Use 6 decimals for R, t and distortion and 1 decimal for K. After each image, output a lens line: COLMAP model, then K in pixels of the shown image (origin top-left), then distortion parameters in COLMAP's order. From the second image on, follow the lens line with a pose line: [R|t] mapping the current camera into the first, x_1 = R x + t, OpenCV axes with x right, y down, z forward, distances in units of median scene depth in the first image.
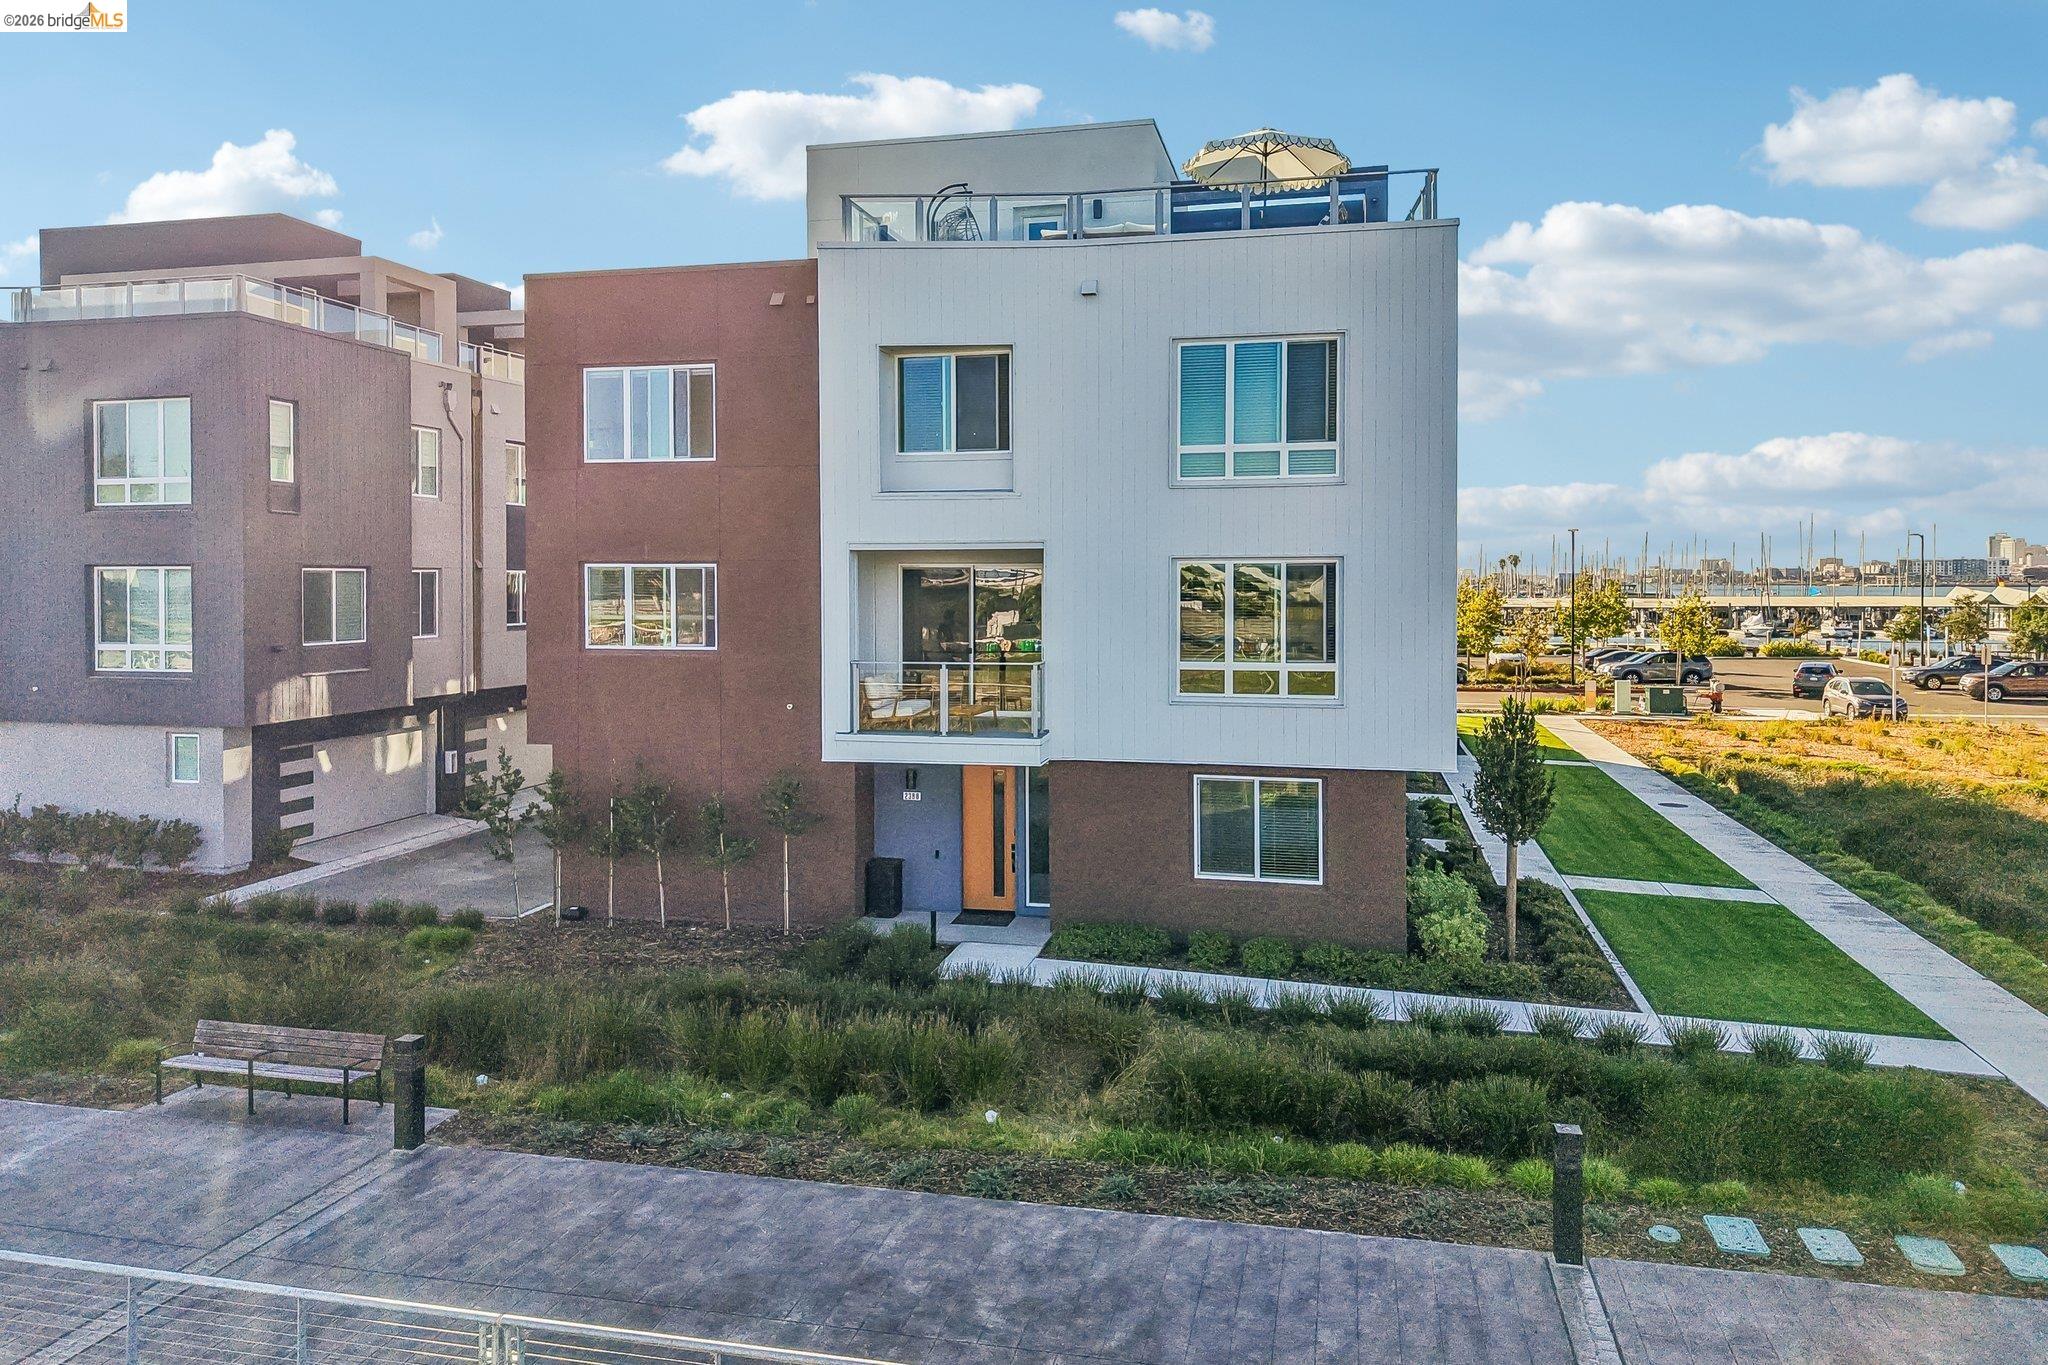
lens RADIAL K [[1414.0, 0, 1023.7], [0, 1414.0, 601.5], [0, 0, 1]] dist [-0.002140, -0.002735]
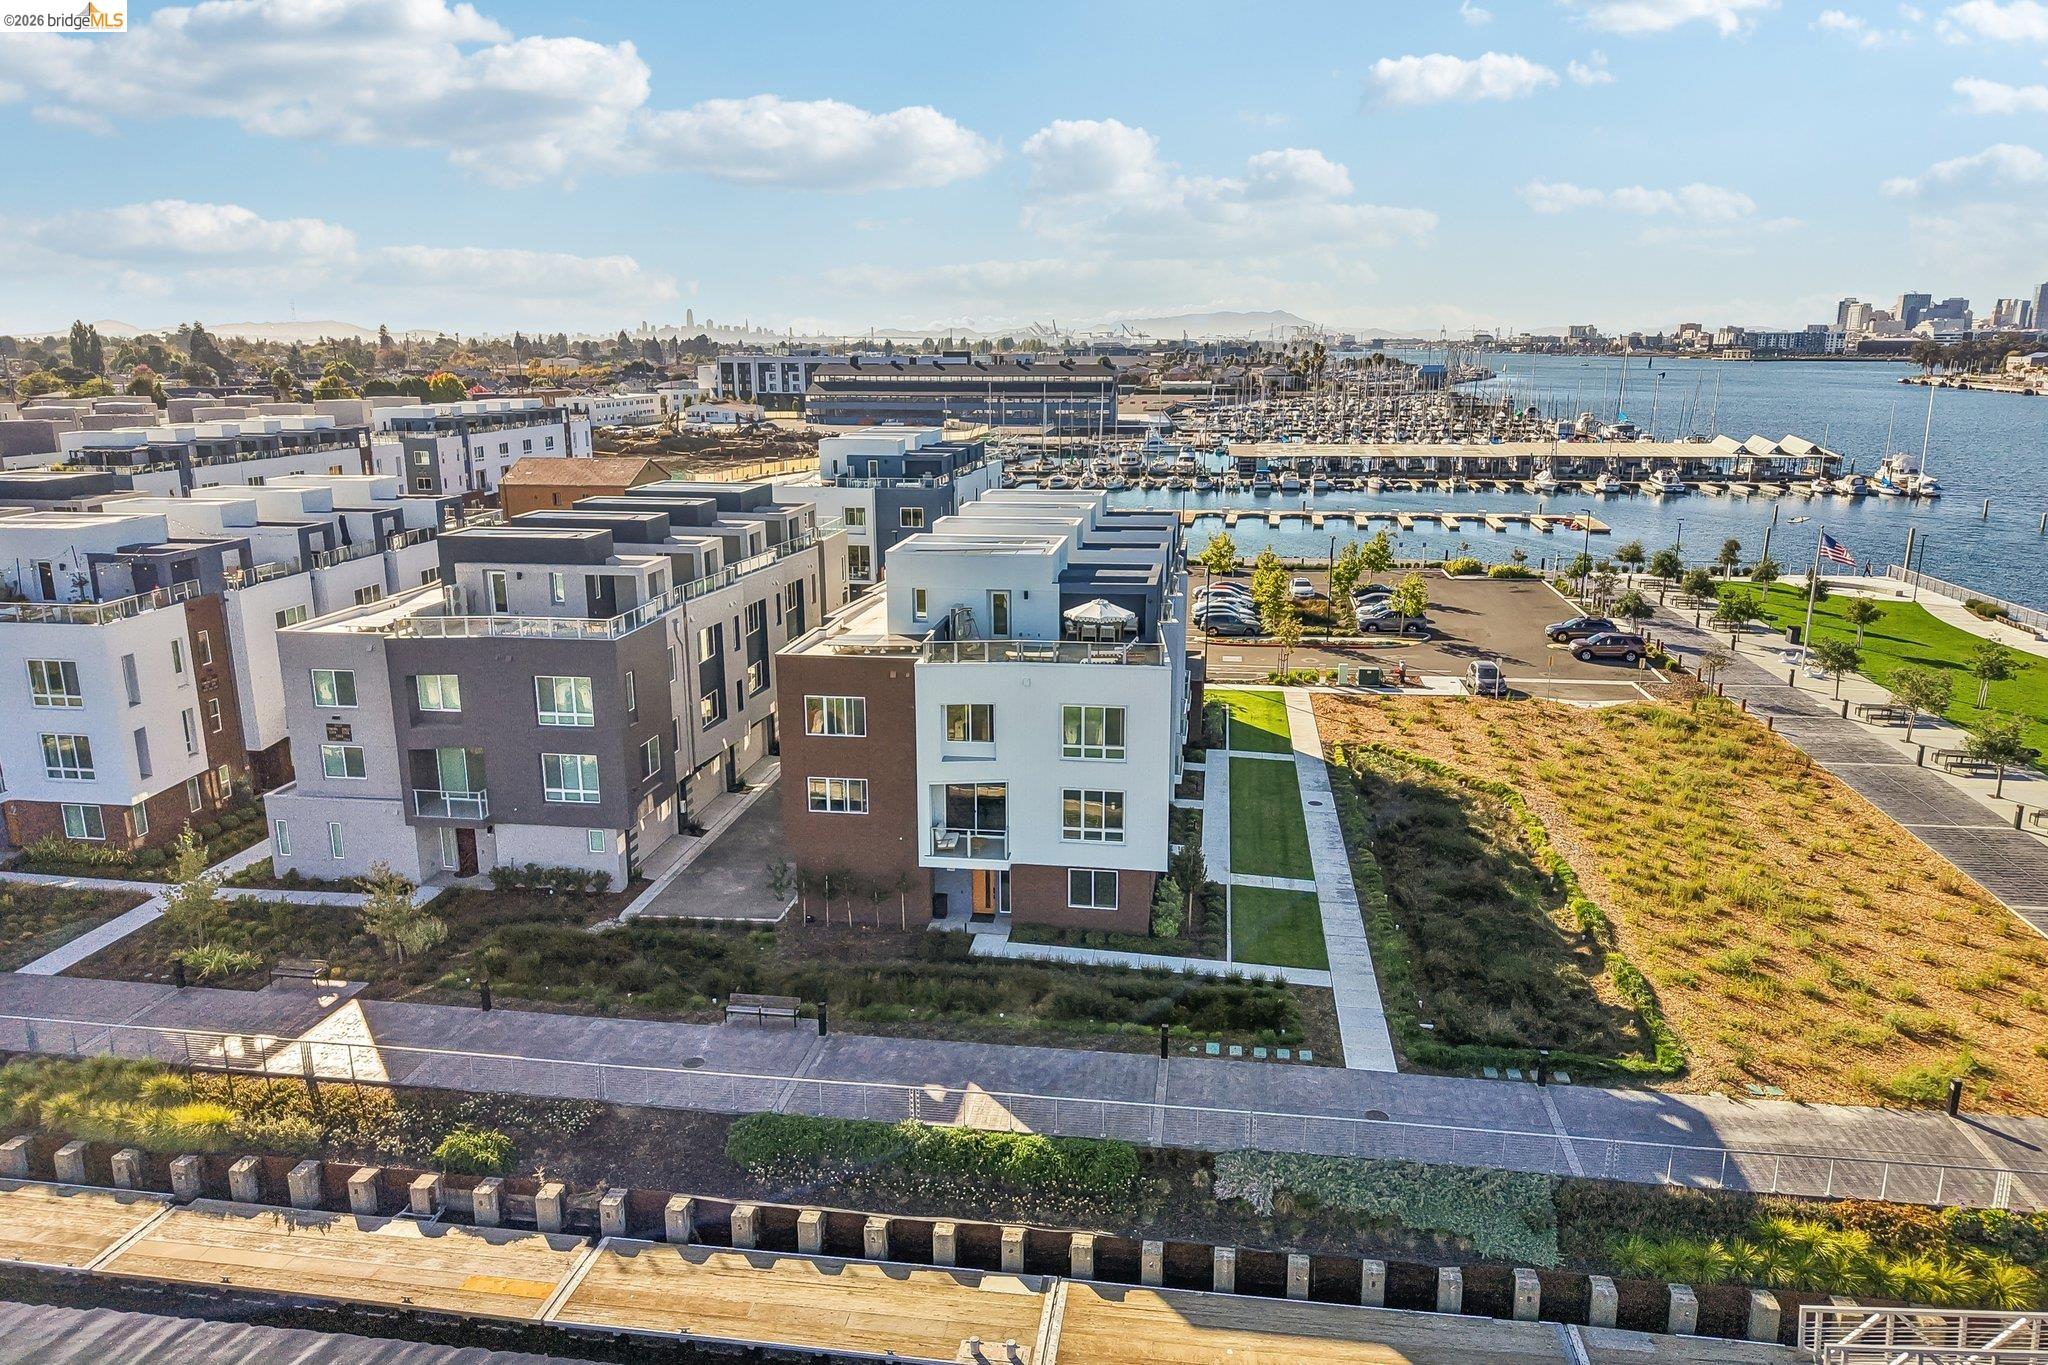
lens RADIAL K [[1389.0, 0, 1024.0], [0, 1389.0, 682.5], [0, 0, 1]] dist [0.000203, 0.004242]
pose [[0.996822, -0.022372, 0.076455, -0.139479], [0.004526, 0.974109, 0.226032, -0.758368], [-0.079532, -0.224968, 0.971115, -1.319792]]
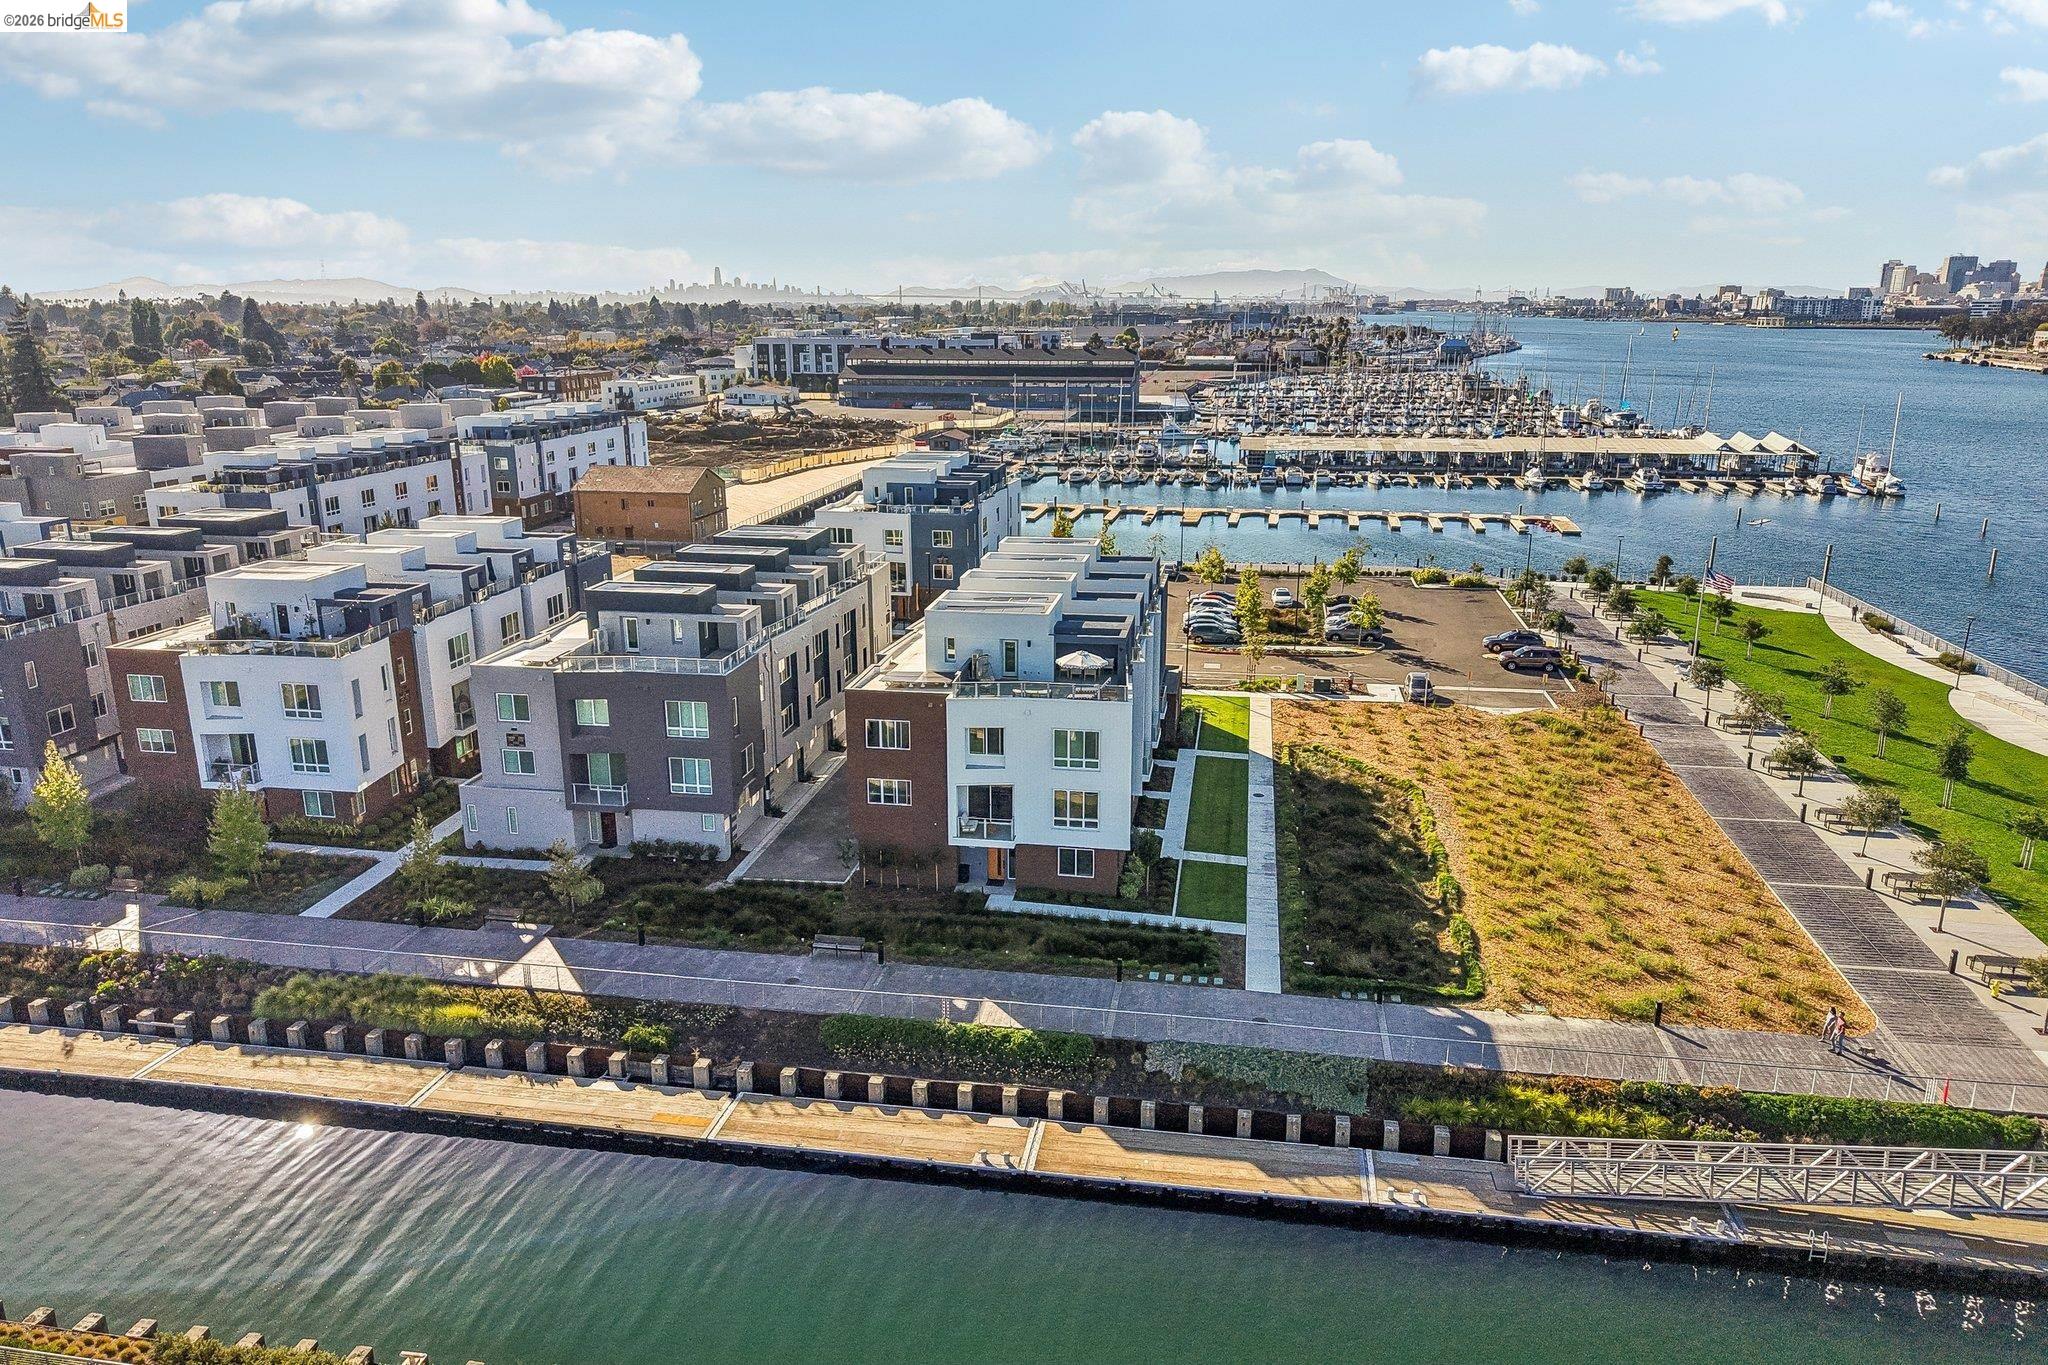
lens RADIAL K [[1393.6, 0, 1024.0], [0, 1393.6, 682.5], [0, 0, 1]] dist [0.014075, -0.004474]
pose [[0.998242, -0.017098, 0.056745, -0.146770], [0.002197, 0.967497, 0.252872, -1.119266], [-0.059224, -0.252303, 0.965834, -2.160333]]
